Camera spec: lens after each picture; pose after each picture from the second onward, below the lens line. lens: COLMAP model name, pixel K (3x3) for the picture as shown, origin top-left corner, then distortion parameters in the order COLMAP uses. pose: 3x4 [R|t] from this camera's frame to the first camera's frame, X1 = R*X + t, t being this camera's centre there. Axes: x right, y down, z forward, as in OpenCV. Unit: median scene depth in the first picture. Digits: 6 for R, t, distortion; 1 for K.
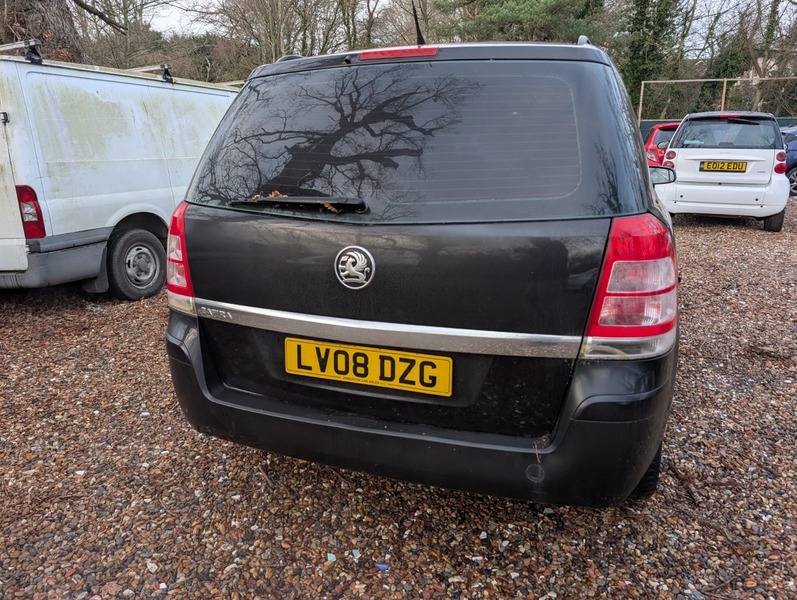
lens RADIAL K [[576.0, 0, 400.5], [0, 576.0, 286.5], [0, 0, 1]] dist [0.047979, -0.043606]
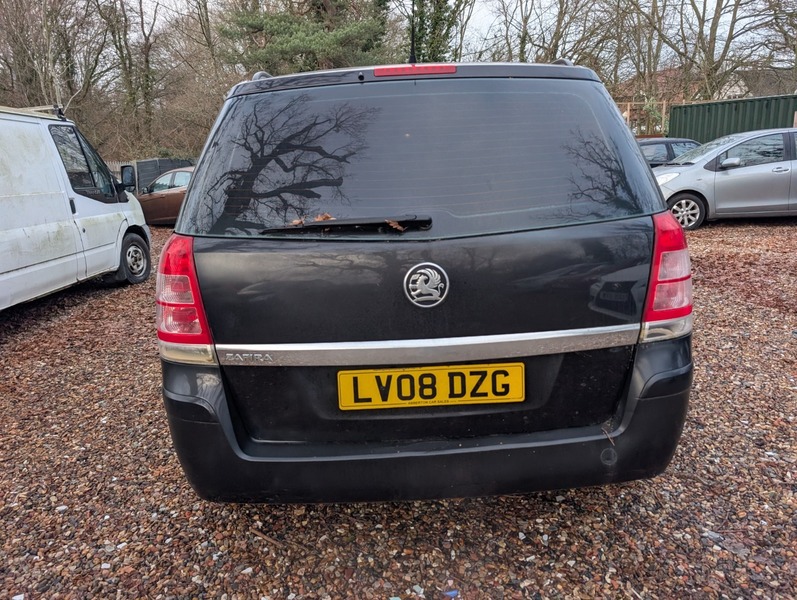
lens RADIAL K [[576.0, 0, 400.5], [0, 576.0, 286.5], [0, 0, 1]] dist [0.047979, -0.043606]
pose [[0.928803, -0.109422, 0.354050, -0.420045], [0.125710, 0.991794, -0.023262, -0.012333], [-0.348599, 0.066114, 0.934937, 0.098856]]
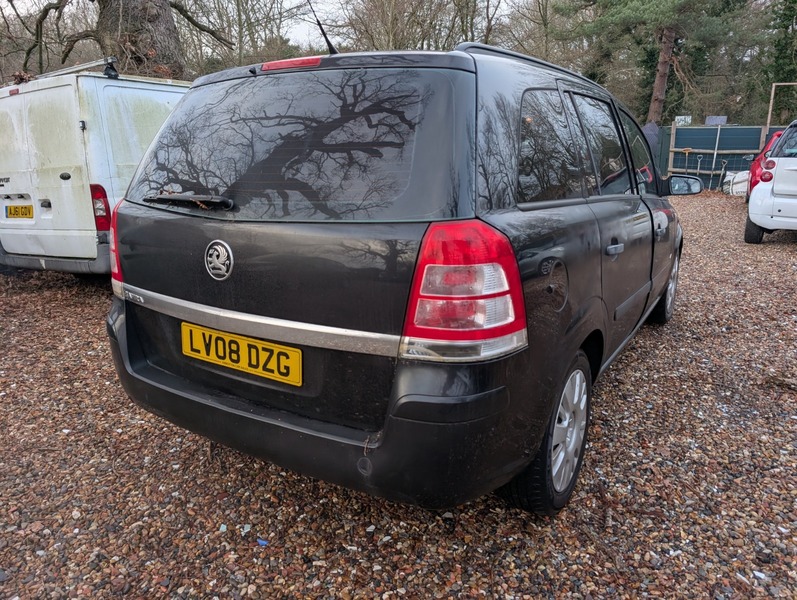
lens RADIAL K [[576.3, 0, 401.9], [0, 576.3, 293.4], [0, 0, 1]] dist [0.039918, -0.038424]
pose [[0.977787, 0.055803, -0.202036, 0.435118], [-0.055967, 0.998421, 0.004906, 0.004212], [0.201991, 0.006510, 0.979366, 0.001541]]
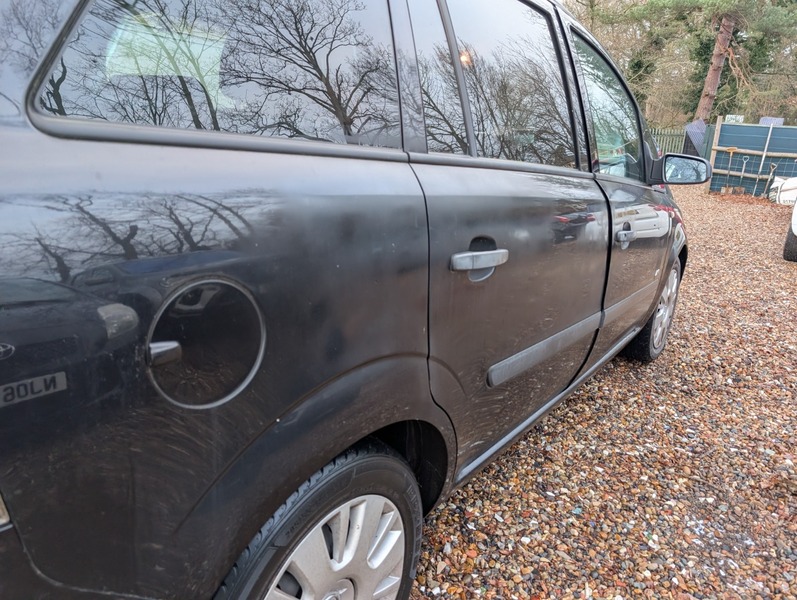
lens RADIAL K [[576.0, 0, 400.5], [0, 576.0, 286.5], [0, 0, 1]] dist [0.047979, -0.043606]
pose [[0.956388, 0.142533, -0.254962, 0.722859], [-0.140904, 0.989714, 0.024739, -0.086860], [0.255865, 0.012265, 0.966635, 0.696603]]
